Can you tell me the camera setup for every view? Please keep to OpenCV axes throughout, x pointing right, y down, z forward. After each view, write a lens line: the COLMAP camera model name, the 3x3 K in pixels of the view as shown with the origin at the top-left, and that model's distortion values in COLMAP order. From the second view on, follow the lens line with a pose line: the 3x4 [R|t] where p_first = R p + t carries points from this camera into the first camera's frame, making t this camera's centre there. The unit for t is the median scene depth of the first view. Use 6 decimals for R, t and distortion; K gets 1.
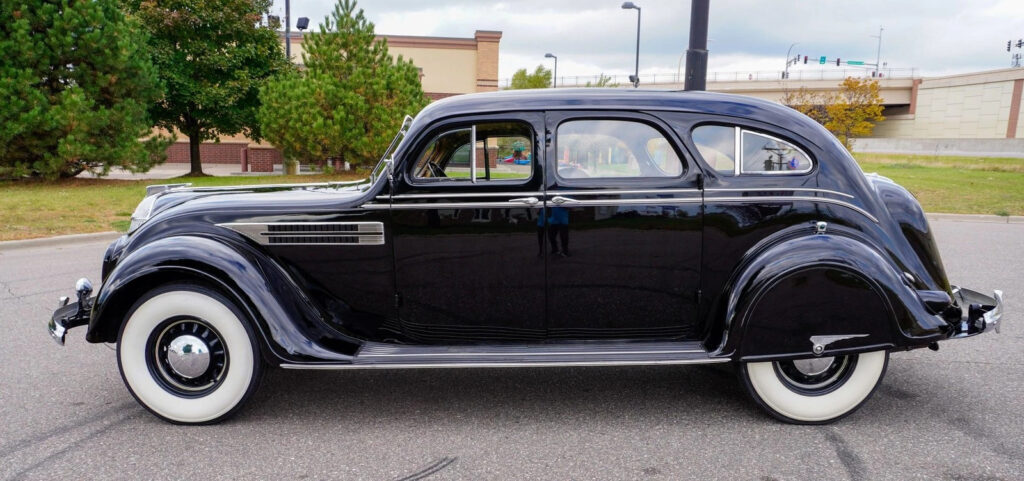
lens RADIAL K [[753.9, 0, 512.7], [0, 753.9, 298.7], [0, 0, 1]] dist [-0.044245, 0.003545]
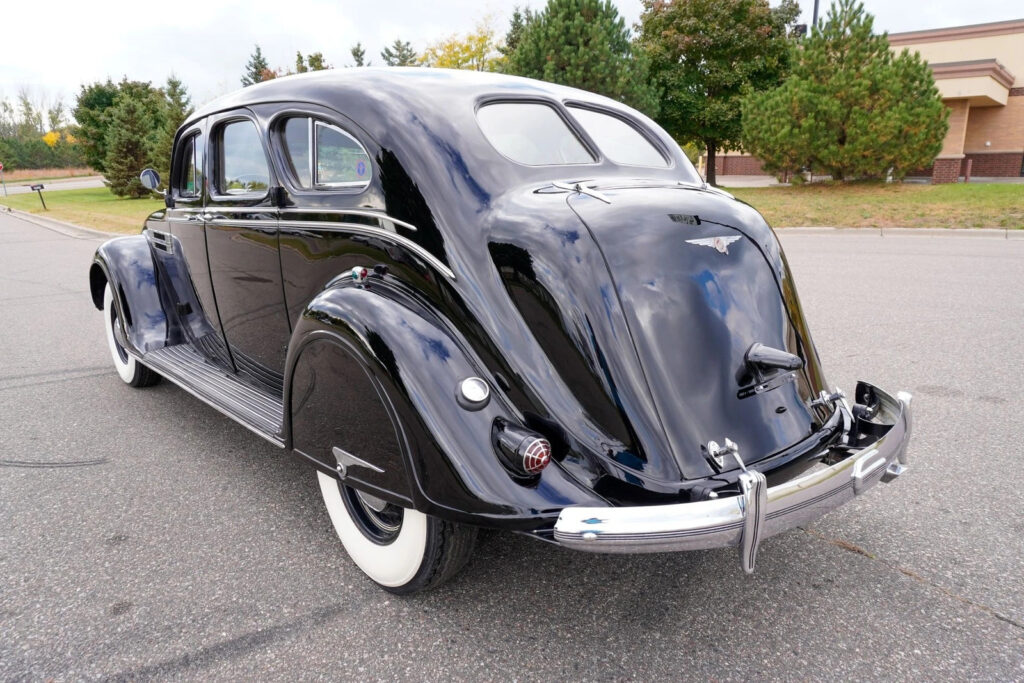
lens RADIAL K [[687.5, 0, 513.3], [0, 687.5, 335.3], [0, 0, 1]] dist [-0.047286, 0.030124]
pose [[0.675665, 0.149921, -0.721803, 0.175177], [-0.112362, 0.988607, 0.100157, -0.022703], [0.728595, 0.013430, 0.684813, 0.138702]]
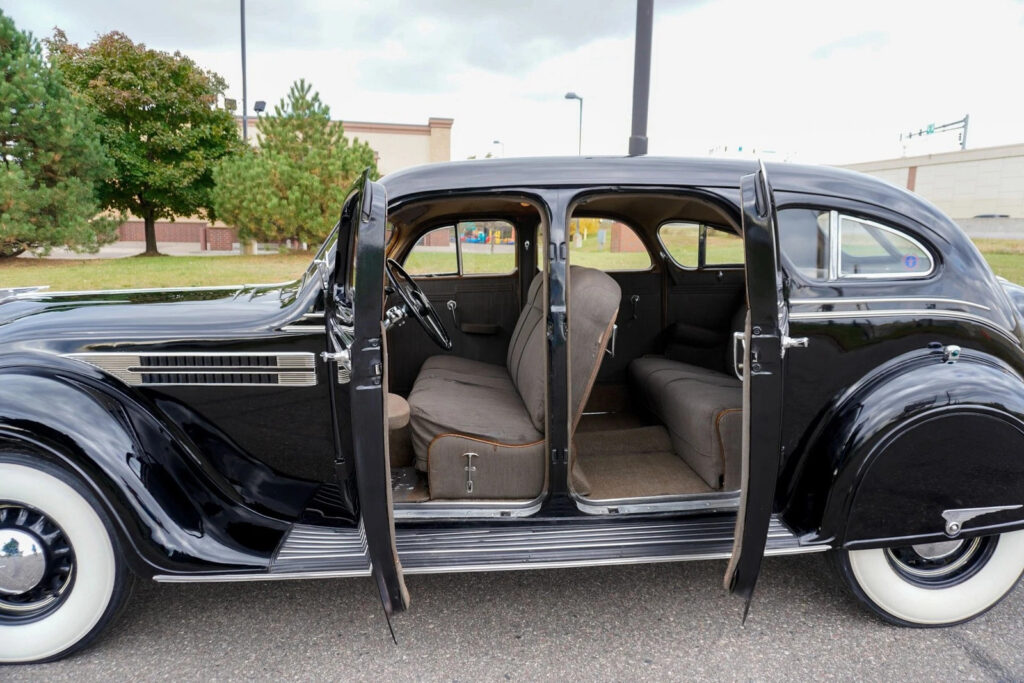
lens RADIAL K [[687.5, 0, 513.3], [0, 687.5, 335.3], [0, 0, 1]] dist [-0.047286, 0.030124]
pose [[0.997253, -0.010220, 0.073364, -0.008505], [0.013195, 0.999105, -0.040182, -0.017961], [-0.072887, 0.041040, 0.996495, 0.077124]]
